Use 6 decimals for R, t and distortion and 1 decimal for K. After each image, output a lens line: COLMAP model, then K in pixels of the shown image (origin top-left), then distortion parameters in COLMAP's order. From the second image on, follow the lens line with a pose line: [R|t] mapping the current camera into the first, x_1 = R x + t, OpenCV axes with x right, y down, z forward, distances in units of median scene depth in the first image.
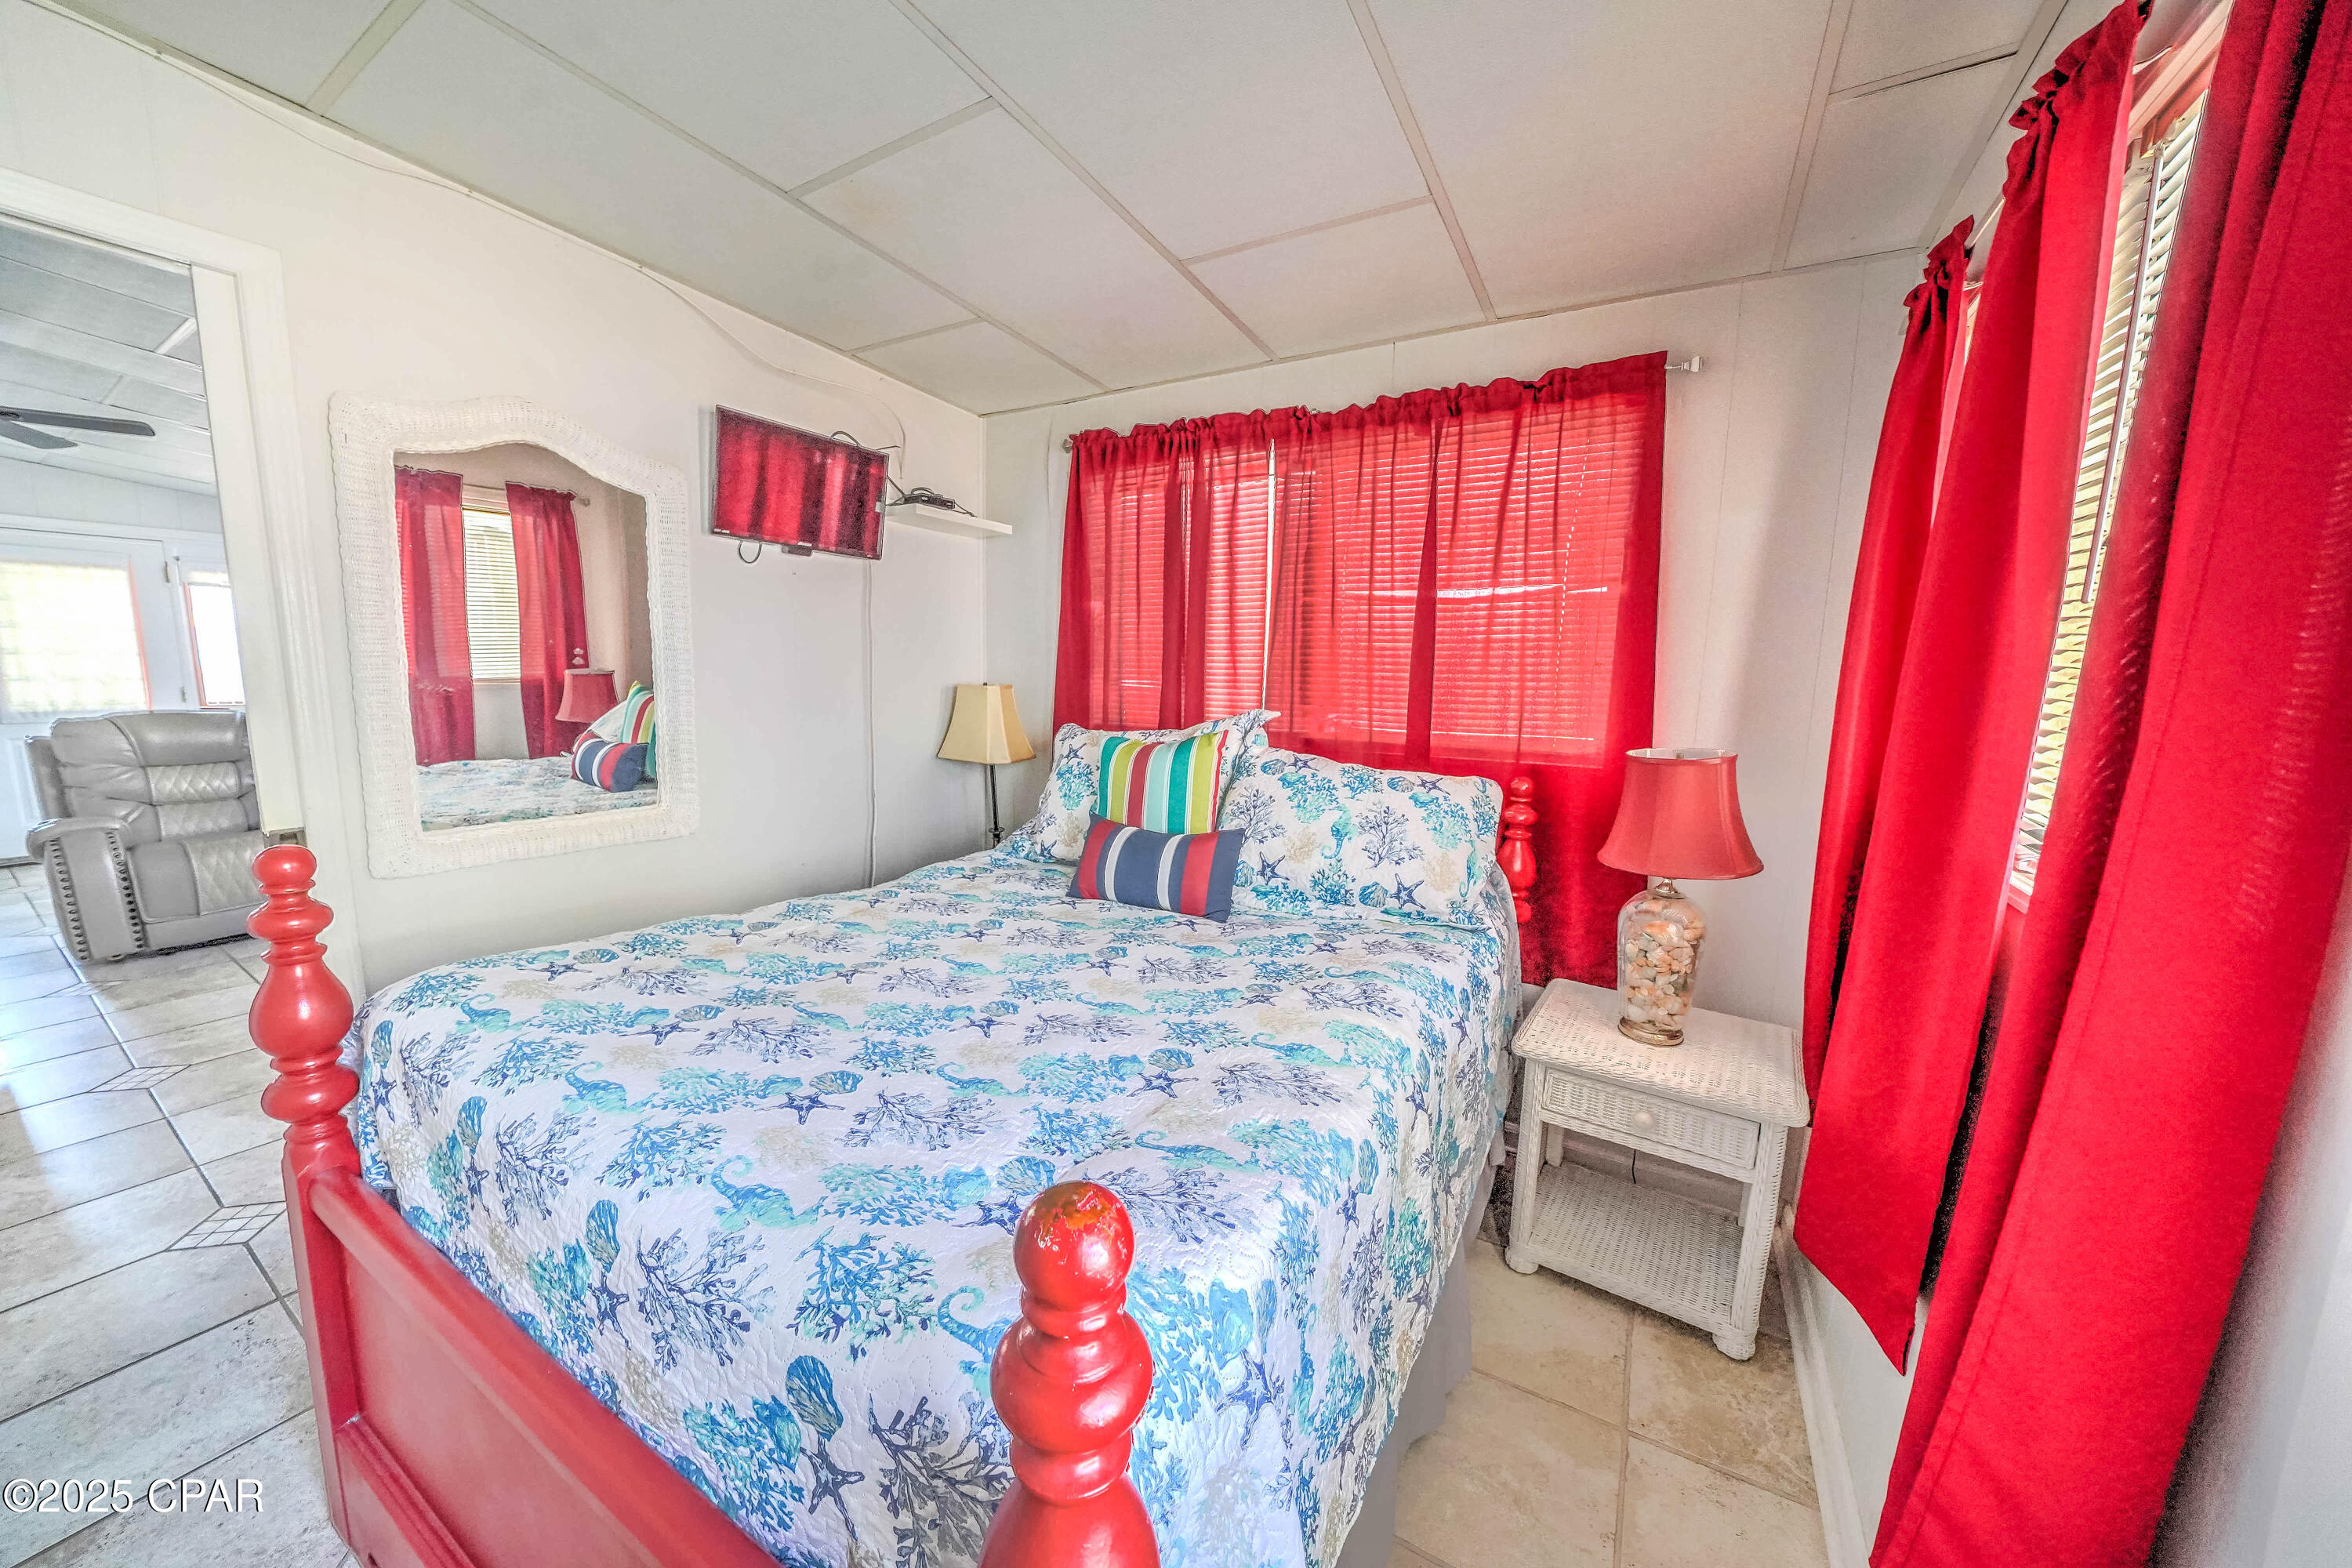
lens RADIAL K [[821.6, 0, 1168.5], [0, 821.6, 787.4], [0, 0, 1]] dist [-0.024989, 0.002364]
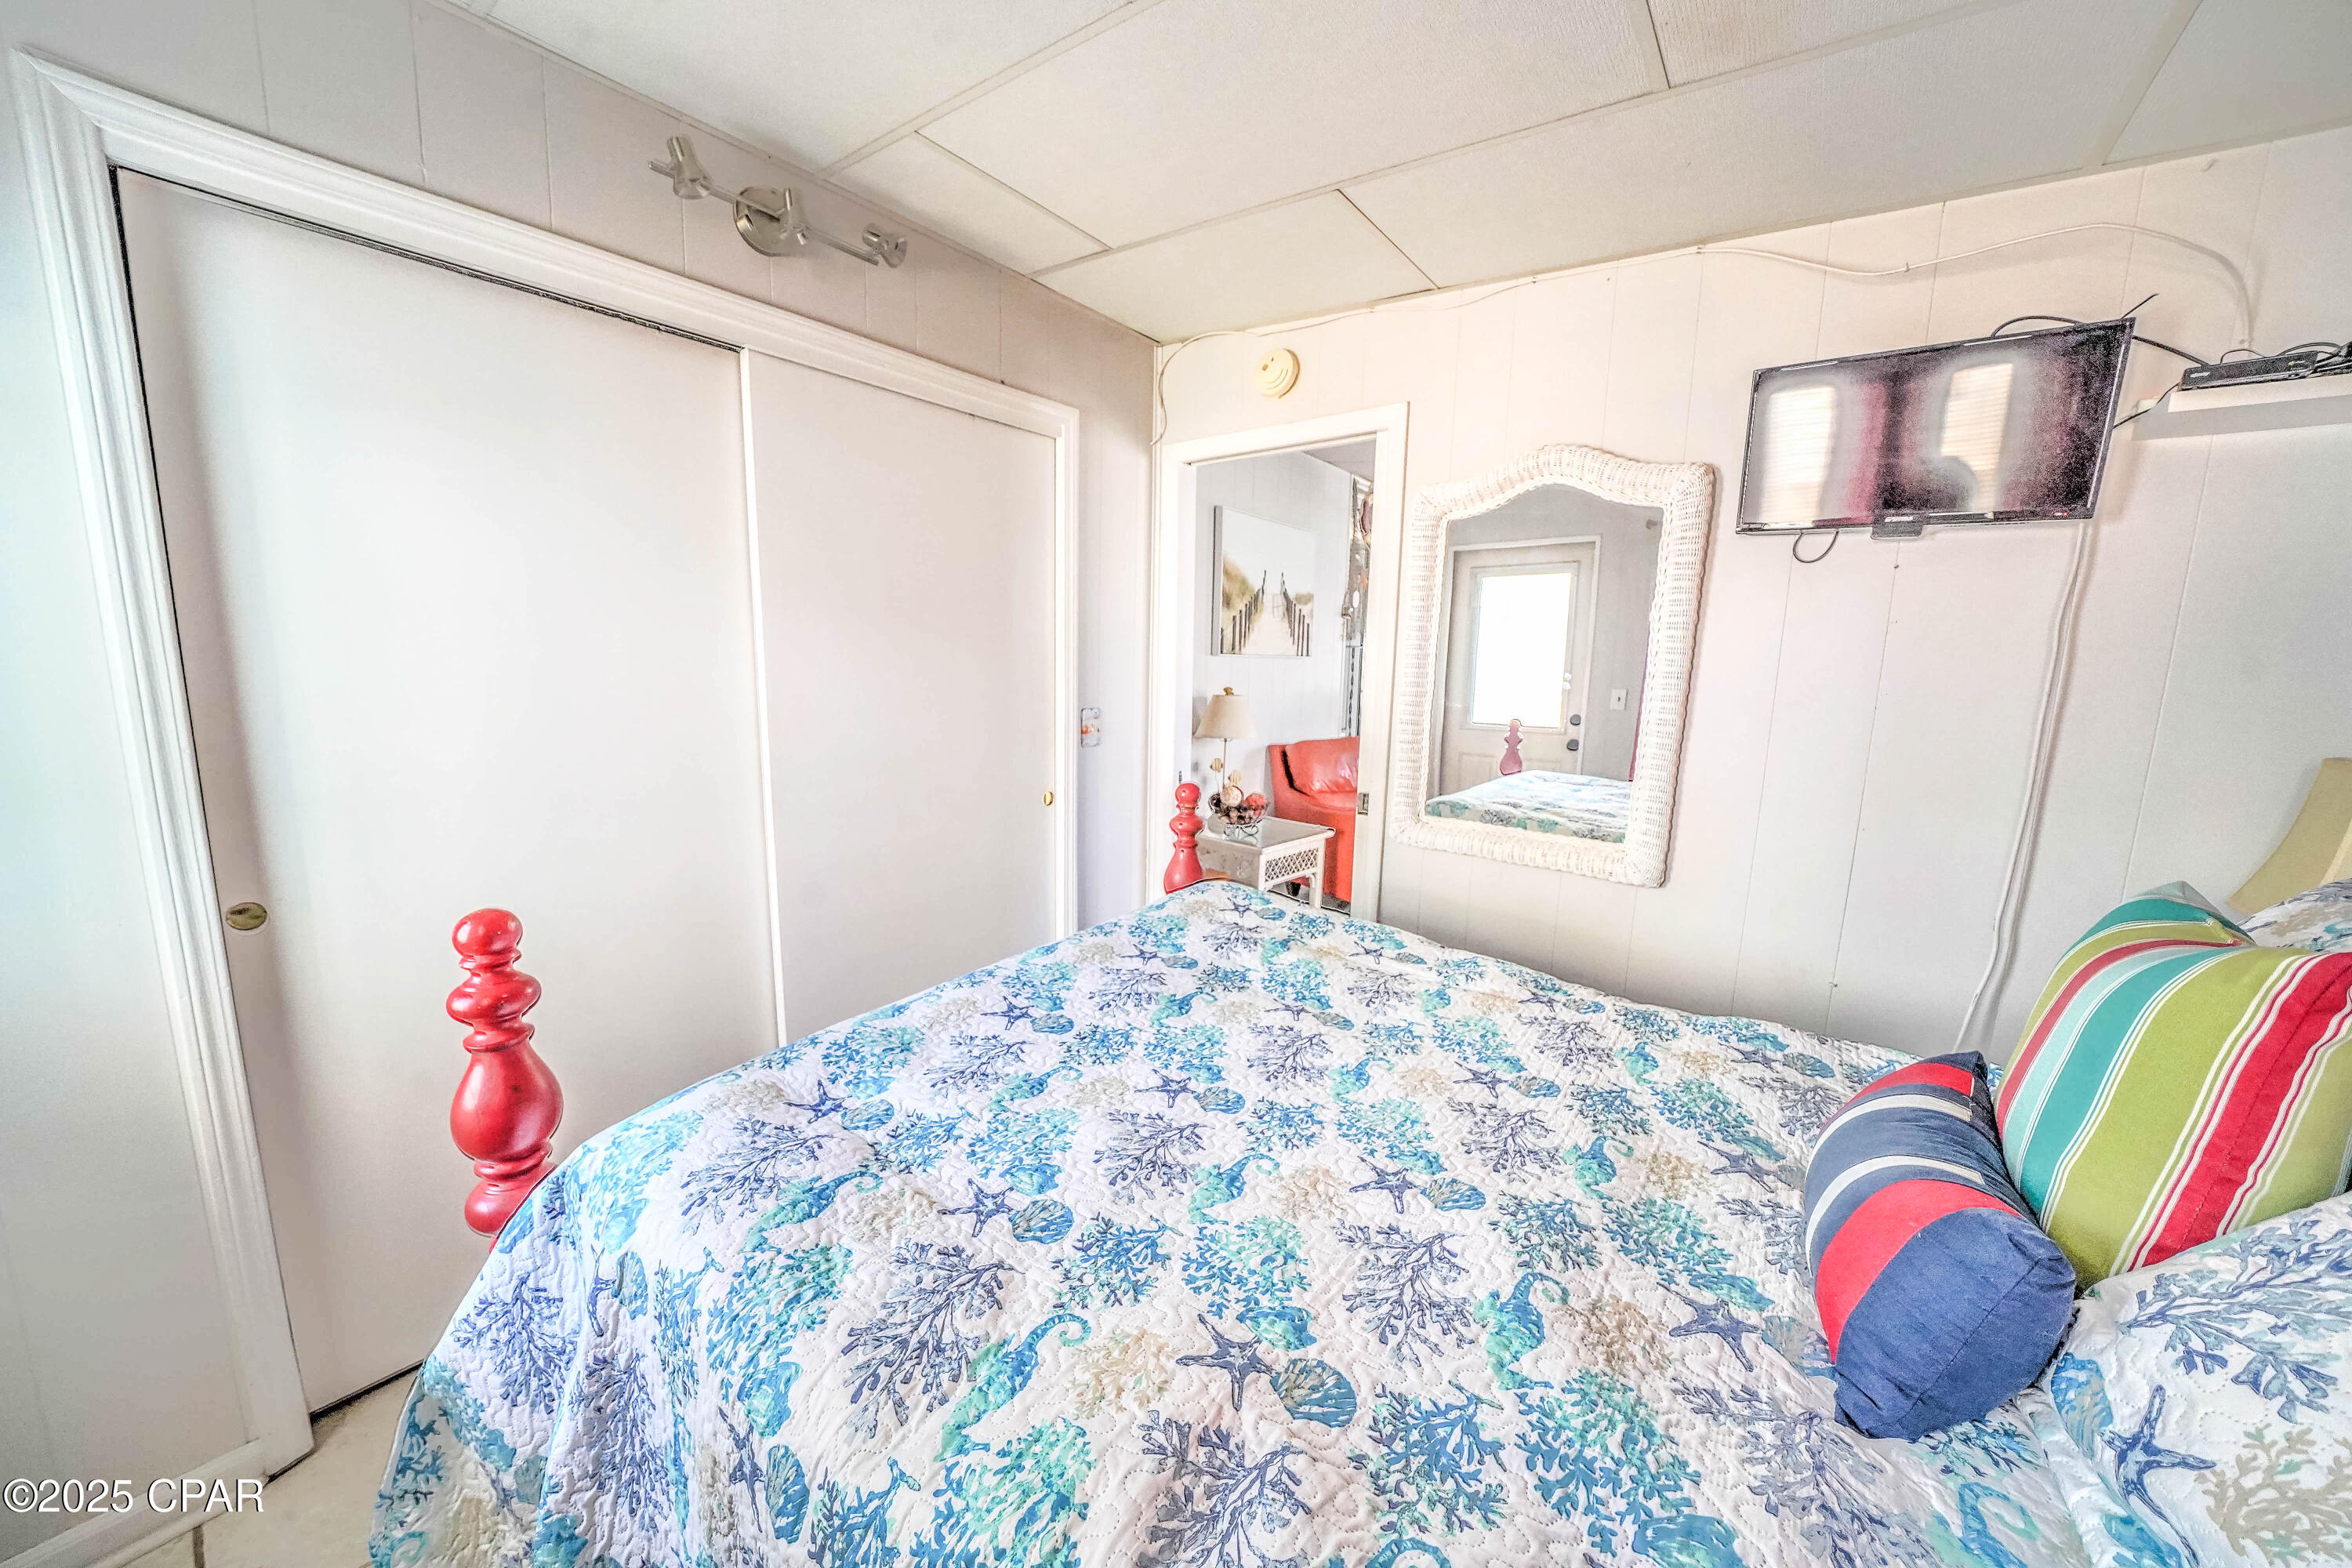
lens RADIAL K [[821.6, 0, 1159.8], [0, 821.6, 784.3], [0, 0, 1]] dist [-0.024989, 0.002364]
pose [[-0.131456, 0.121564, -0.983840, 0.412533], [-0.169984, 0.974989, 0.143183, -0.105477], [0.976640, 0.186059, -0.107504, 0.697544]]
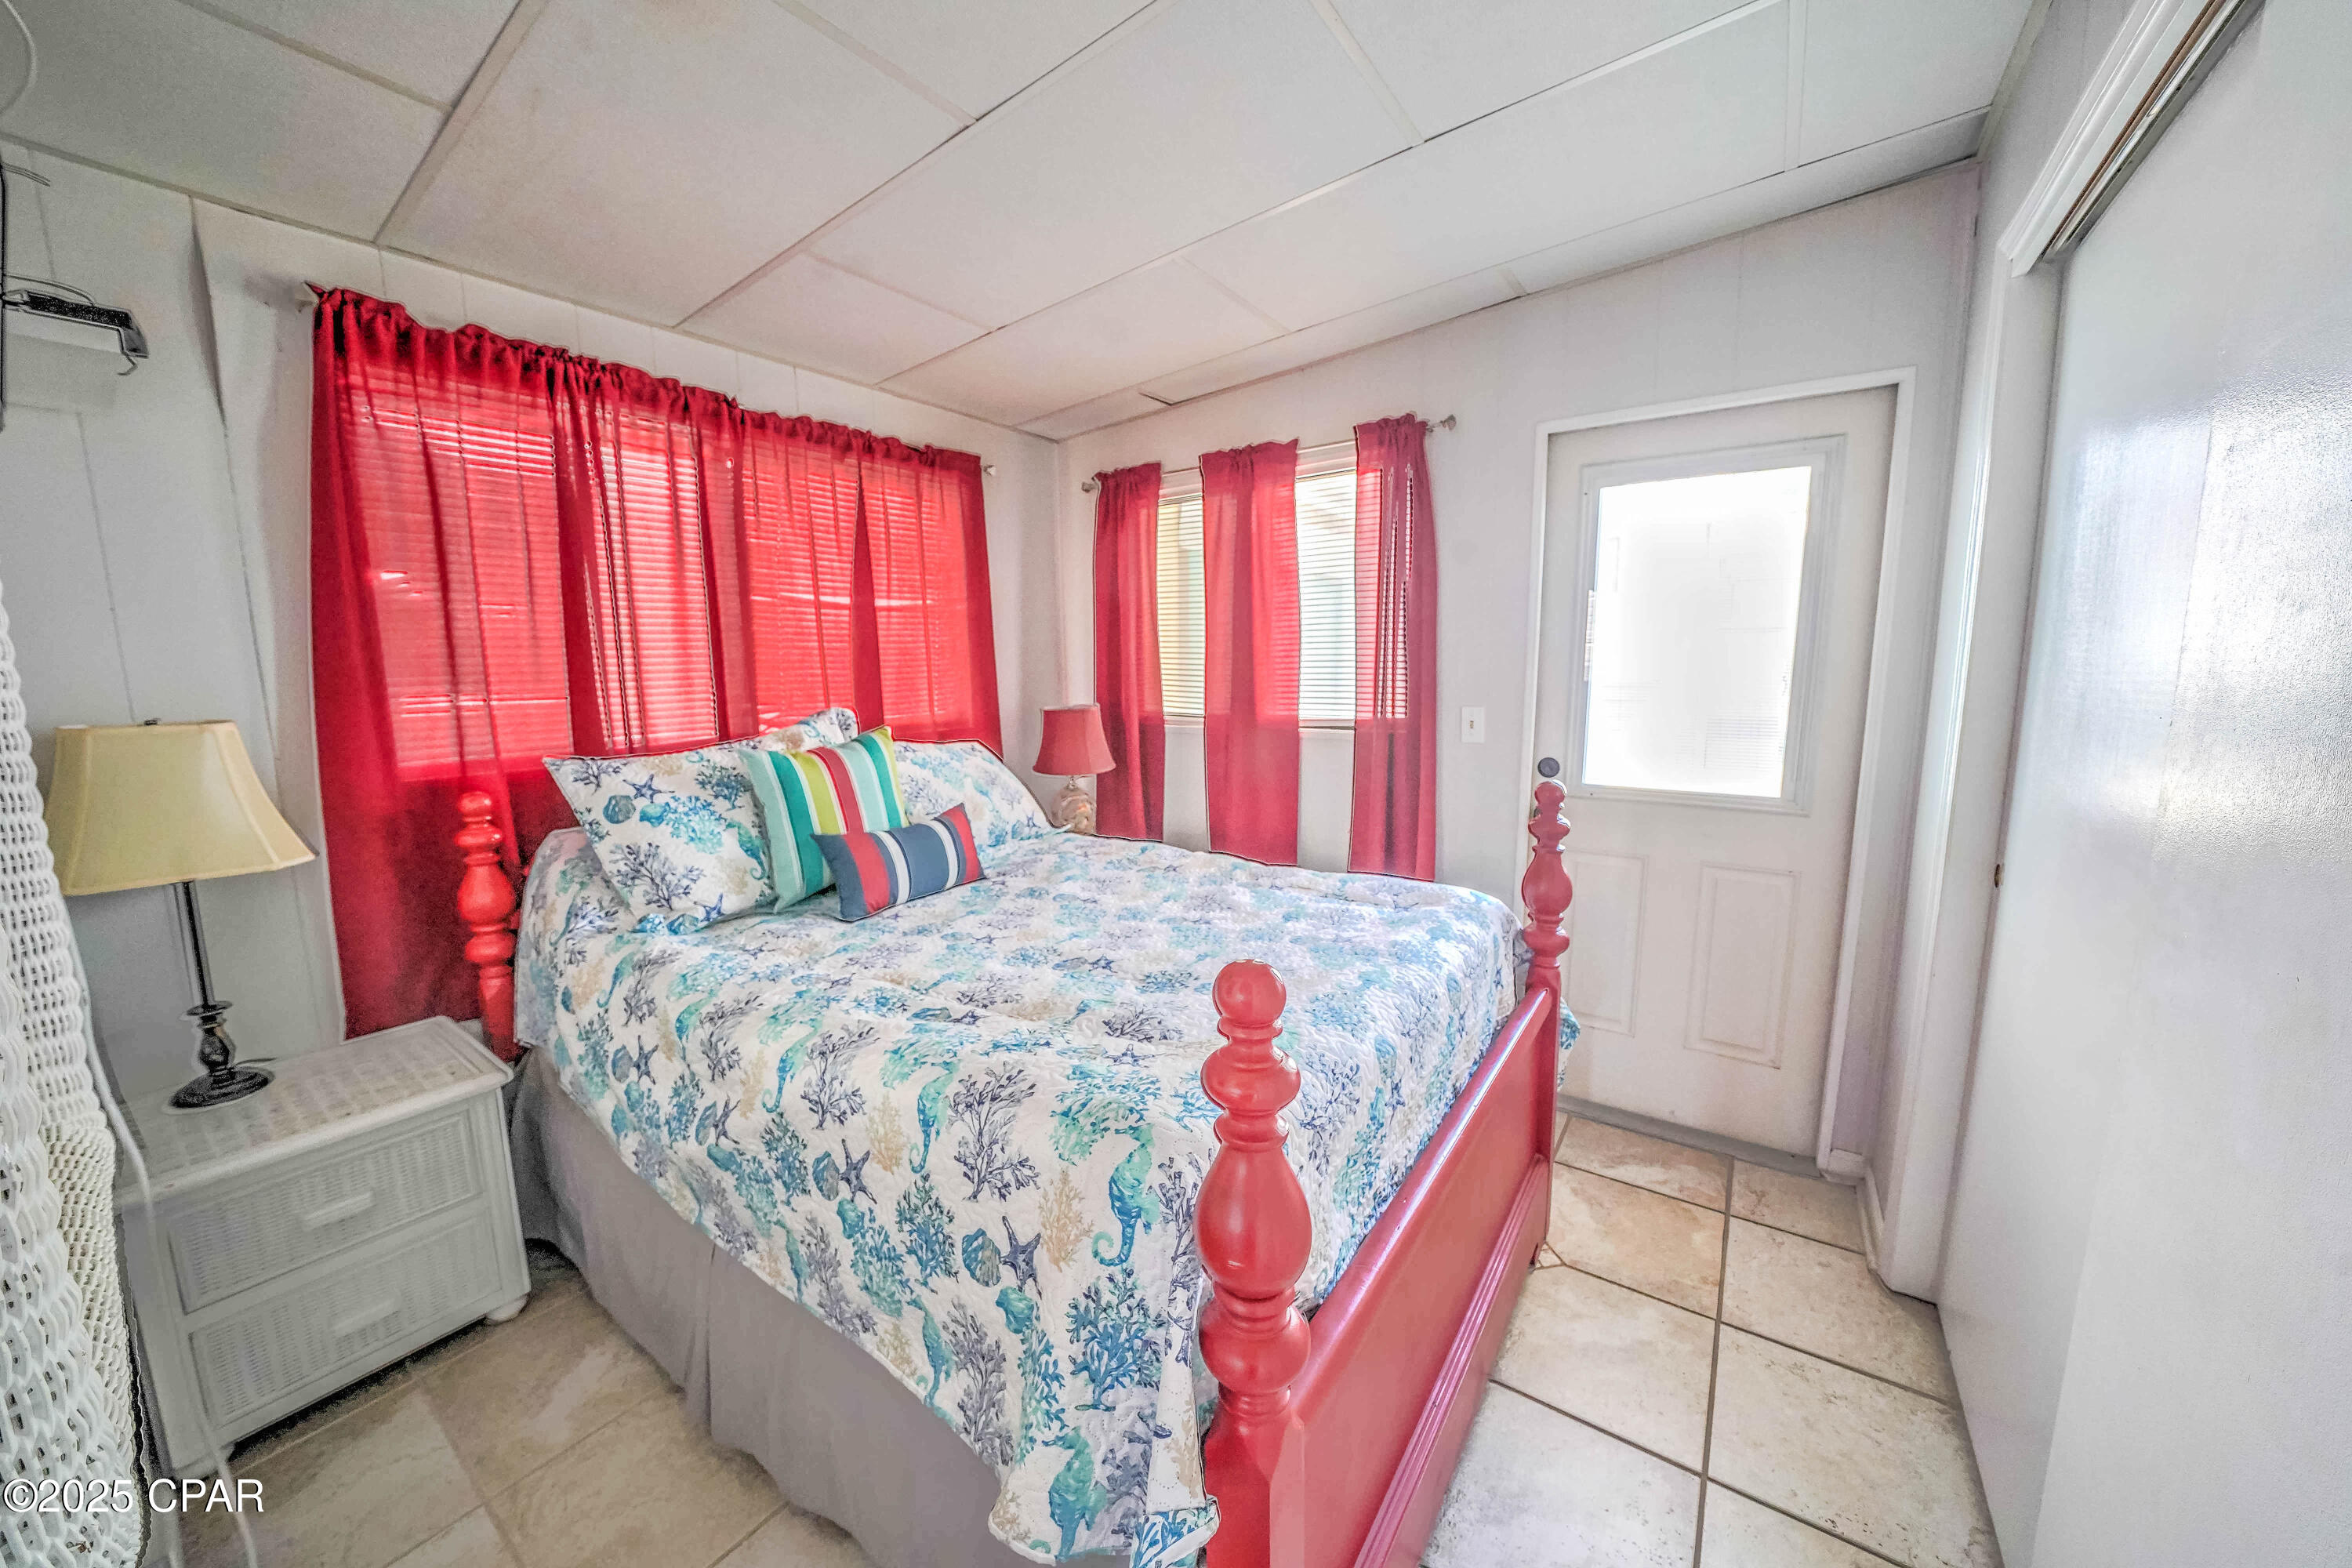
lens RADIAL K [[821.6, 0, 1175.1], [0, 821.6, 784.2], [0, 0, 1]] dist [-0.024989, 0.002364]
pose [[0.076577, -0.163288, 0.983602, -1.060401], [0.161558, 0.975494, 0.149364, -0.103098], [-0.983888, 0.147471, 0.101081, 0.596864]]
